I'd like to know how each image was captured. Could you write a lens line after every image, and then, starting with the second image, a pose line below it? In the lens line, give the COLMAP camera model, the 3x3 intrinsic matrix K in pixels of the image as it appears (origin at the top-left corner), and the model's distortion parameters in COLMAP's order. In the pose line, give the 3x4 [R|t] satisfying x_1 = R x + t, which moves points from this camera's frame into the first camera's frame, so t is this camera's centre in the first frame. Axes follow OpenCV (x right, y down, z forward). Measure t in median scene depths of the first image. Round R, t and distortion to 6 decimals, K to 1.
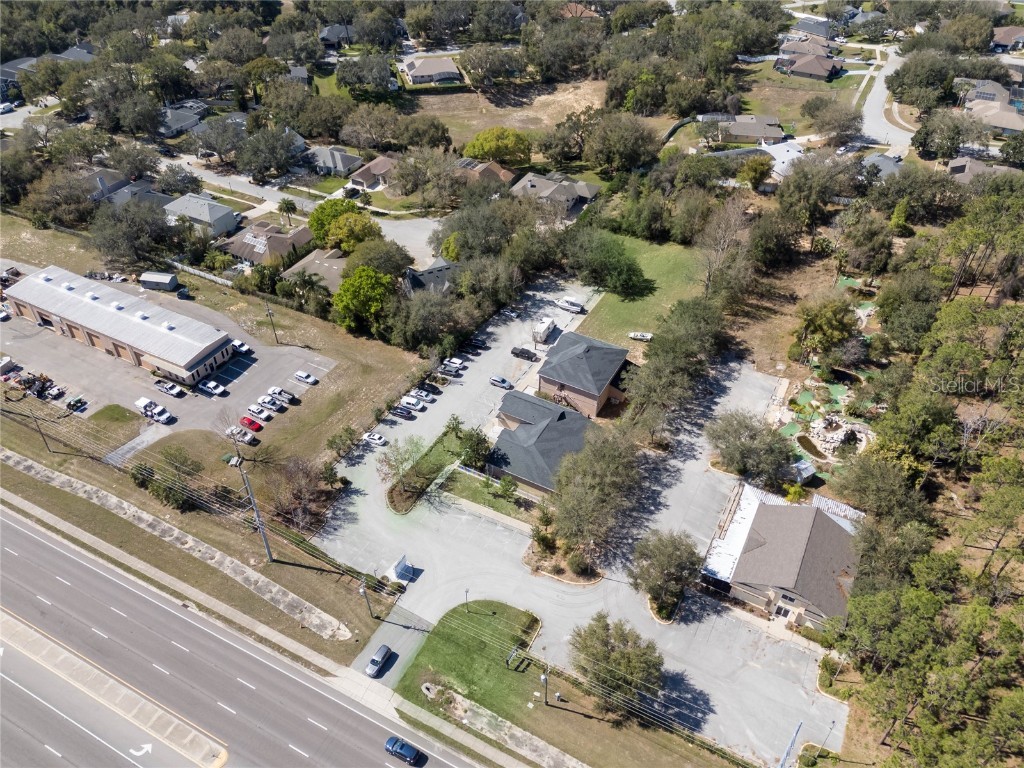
lens RADIAL K [[748.8, 0, 512.0], [0, 748.8, 384.0], [0, 0, 1]] dist [0.071082, -0.062141]
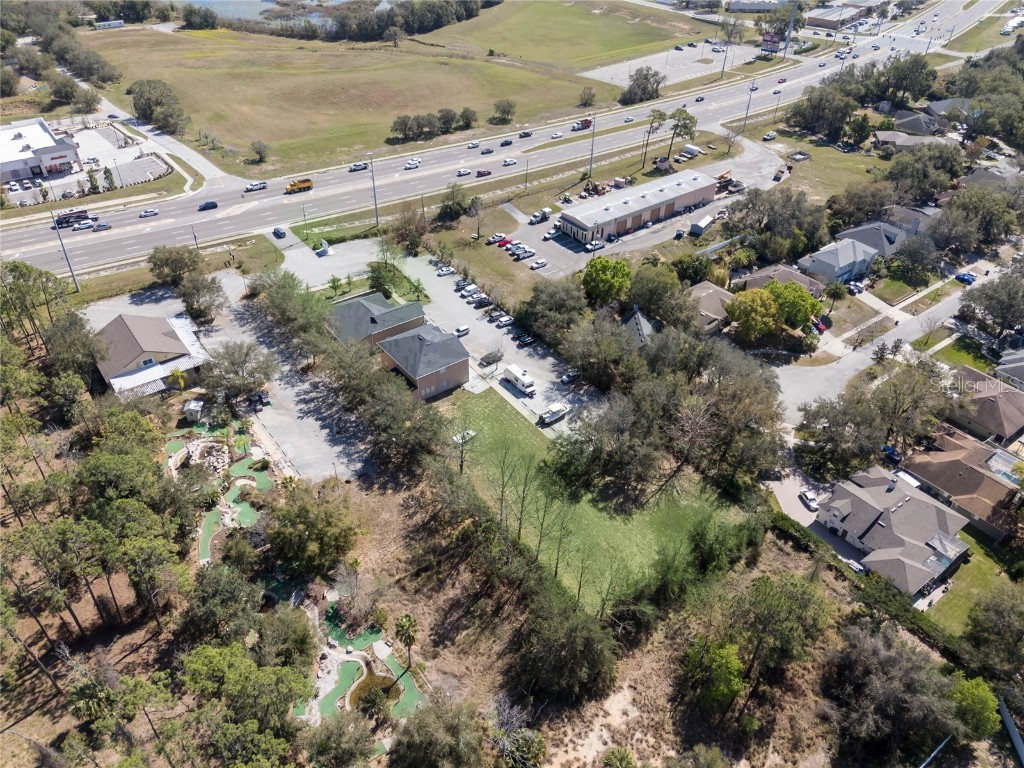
lens RADIAL K [[748.8, 0, 512.0], [0, 748.8, 384.0], [0, 0, 1]] dist [0.071082, -0.062141]
pose [[-0.422977, 0.533217, -0.732645, 0.861085], [-0.609736, 0.430621, 0.665423, -0.804242], [0.670307, 0.728179, 0.142979, 0.997371]]
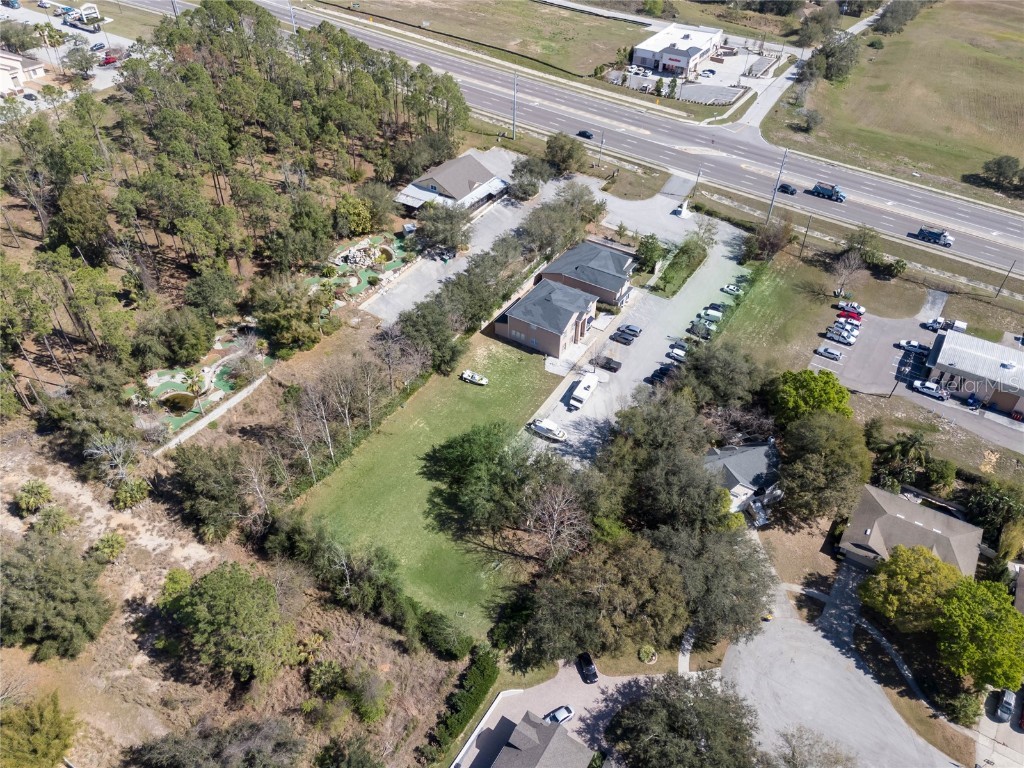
lens RADIAL K [[748.8, 0, 512.0], [0, 748.8, 384.0], [0, 0, 1]] dist [0.071082, -0.062141]
pose [[-0.996502, -0.072443, 0.041656, 0.104762], [0.031211, 0.139770, 0.989692, -1.072402], [-0.077519, 0.987530, -0.137021, 1.291203]]
